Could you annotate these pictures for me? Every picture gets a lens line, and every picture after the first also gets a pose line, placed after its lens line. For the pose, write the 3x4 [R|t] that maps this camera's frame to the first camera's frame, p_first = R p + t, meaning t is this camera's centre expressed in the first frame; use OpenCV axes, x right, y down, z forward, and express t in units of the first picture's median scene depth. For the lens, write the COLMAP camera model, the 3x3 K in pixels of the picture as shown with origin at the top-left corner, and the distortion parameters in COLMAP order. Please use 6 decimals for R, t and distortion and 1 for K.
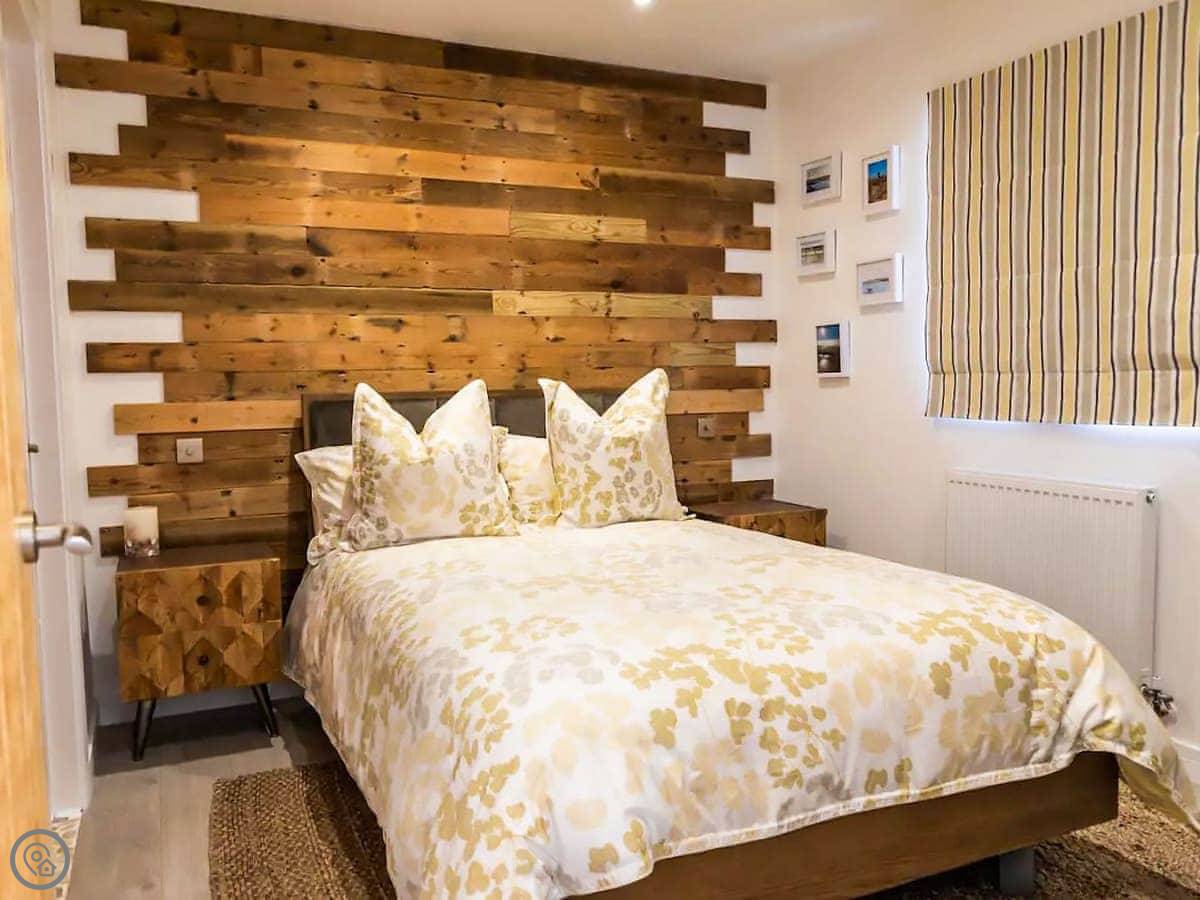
lens RADIAL K [[1026.9, 0, 685.4], [0, 1026.9, 450.3], [0, 0, 1]] dist [-0.019043, 0.006108]
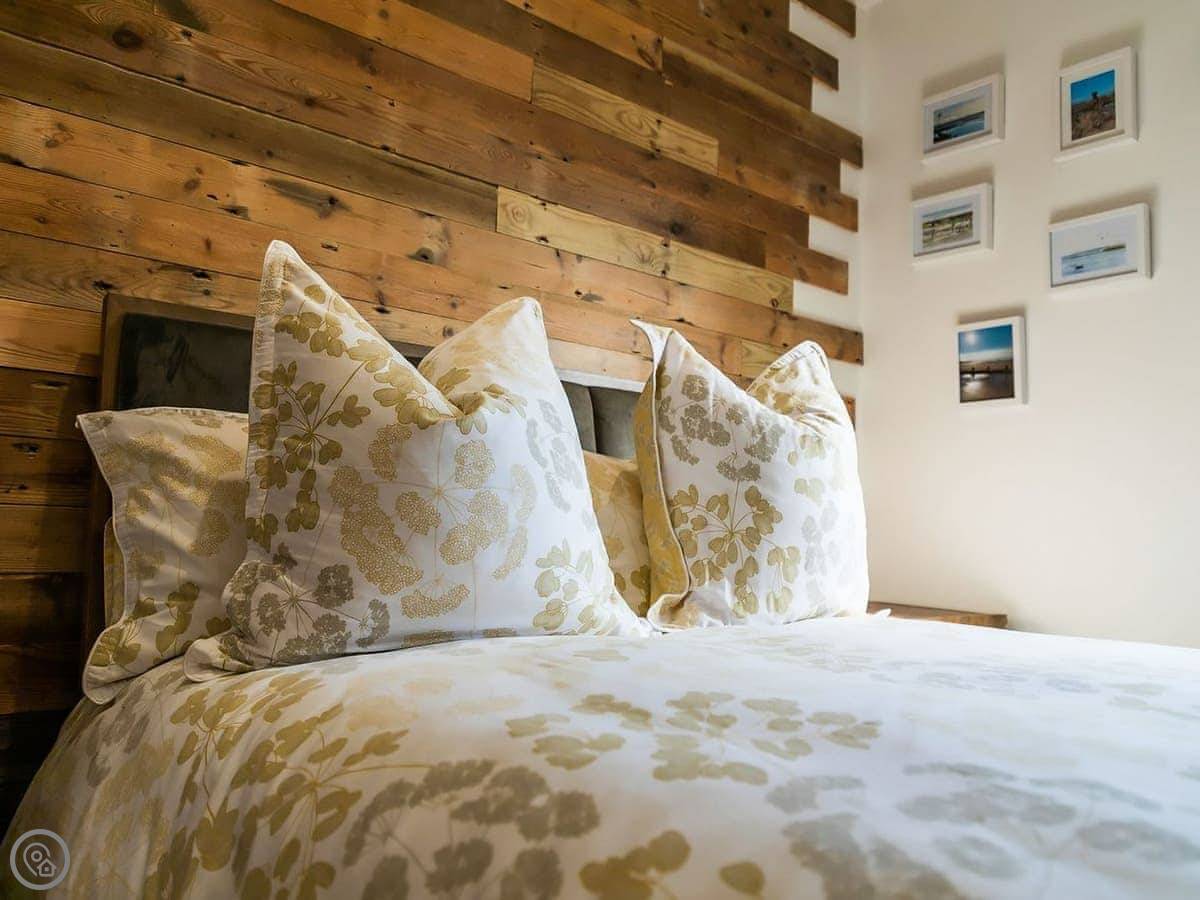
lens RADIAL K [[902.4, 0, 603.0], [0, 902.4, 453.9], [0, 0, 1]] dist [0.001616, 0.000923]
pose [[0.979694, 0.063151, 0.190296, -0.224865], [-0.032798, 0.986795, -0.158619, 0.061348], [-0.197800, 0.149157, 0.968828, 0.567657]]
